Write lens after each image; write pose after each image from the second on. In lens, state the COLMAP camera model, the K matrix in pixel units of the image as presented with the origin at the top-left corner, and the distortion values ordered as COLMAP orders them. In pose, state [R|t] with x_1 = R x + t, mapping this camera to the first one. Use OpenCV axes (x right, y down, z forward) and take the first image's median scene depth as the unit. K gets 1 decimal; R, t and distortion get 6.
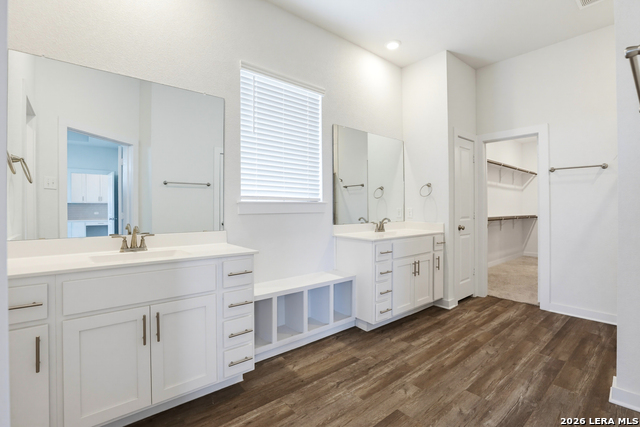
lens RADIAL K [[296.7, 0, 319.1], [0, 296.7, 207.0], [0, 0, 1]] dist [-0.030618, 0.004503]
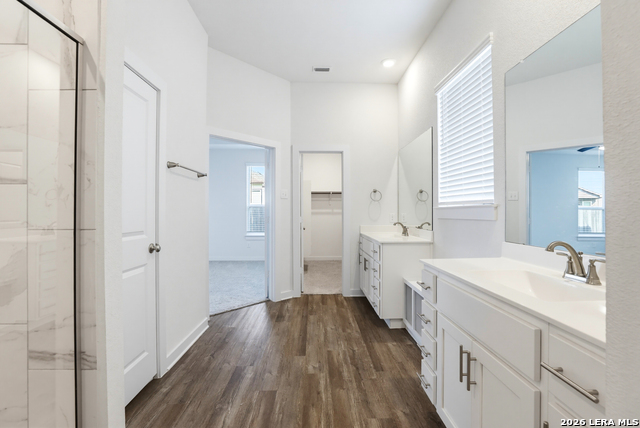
lens RADIAL K [[296.7, 0, 320.0], [0, 296.7, 214.2], [0, 0, 1]] dist [-0.030618, 0.004503]
pose [[-0.616123, 0.005051, -0.787634, 1.115852], [0.001562, 0.999985, 0.005191, 0.001495], [0.787648, 0.001968, -0.616122, 1.605604]]
